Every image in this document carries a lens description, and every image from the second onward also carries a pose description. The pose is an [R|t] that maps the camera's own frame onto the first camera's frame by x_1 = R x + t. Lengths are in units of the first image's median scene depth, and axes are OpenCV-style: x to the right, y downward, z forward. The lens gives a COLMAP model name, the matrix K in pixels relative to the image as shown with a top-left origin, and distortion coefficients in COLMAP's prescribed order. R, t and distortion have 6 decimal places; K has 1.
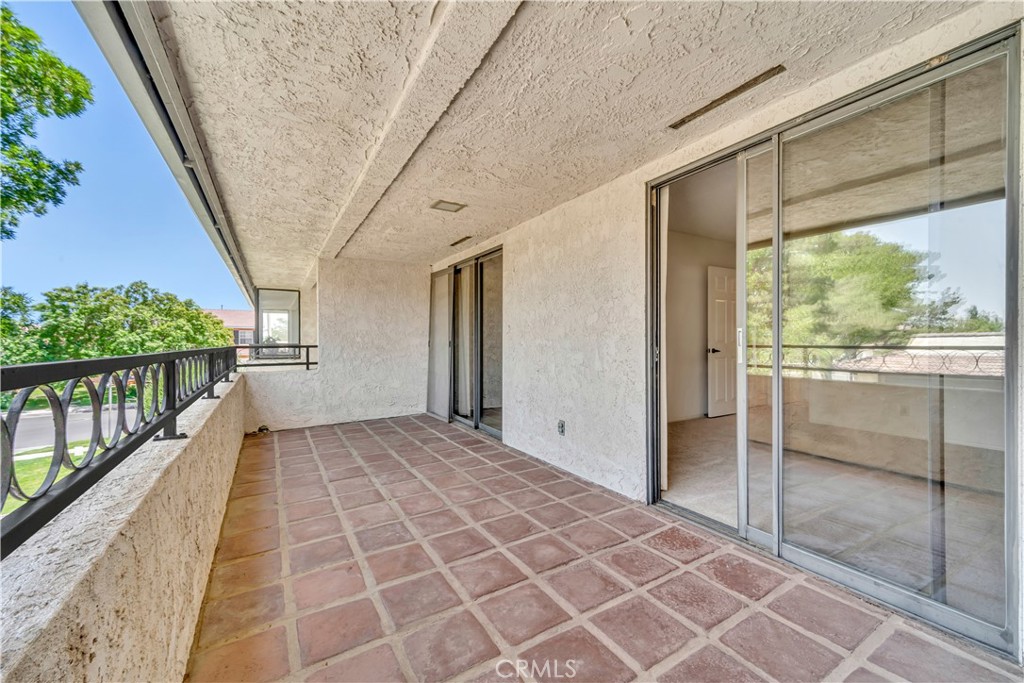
lens RADIAL K [[416.8, 0, 511.2], [0, 416.8, 341.6], [0, 0, 1]] dist [0.002197, 0.000212]
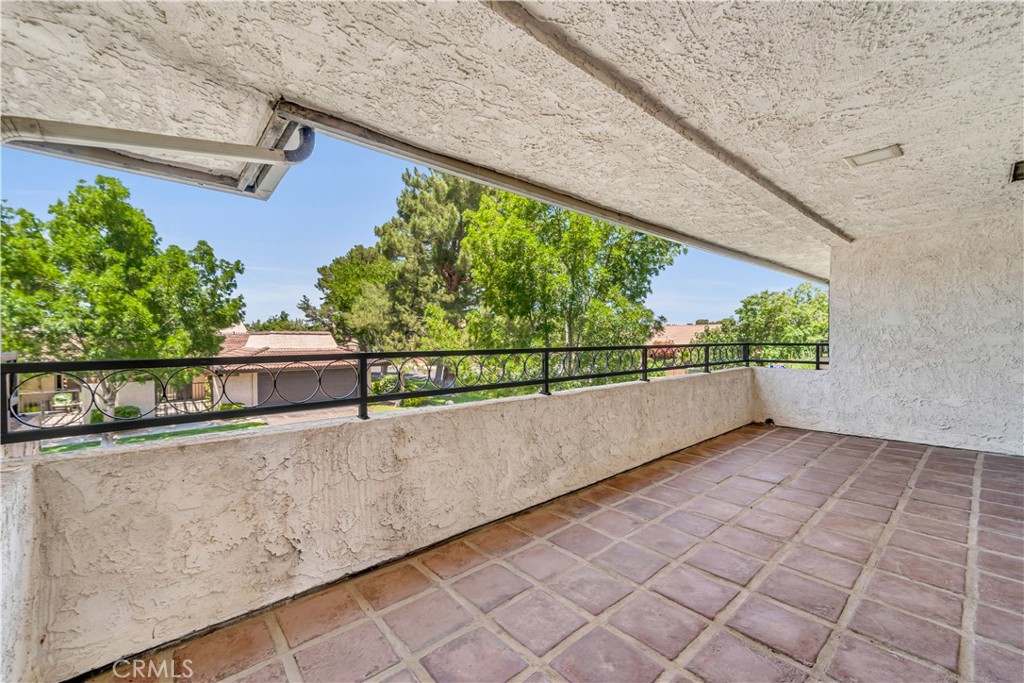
lens RADIAL K [[416.8, 0, 511.4], [0, 416.8, 340.5], [0, 0, 1]] dist [0.002197, 0.000212]
pose [[0.141416, 0.009480, -0.989905, 0.383251], [0.004584, 0.999937, 0.010231, -0.011117], [0.989940, -0.005985, 0.141364, 0.214556]]
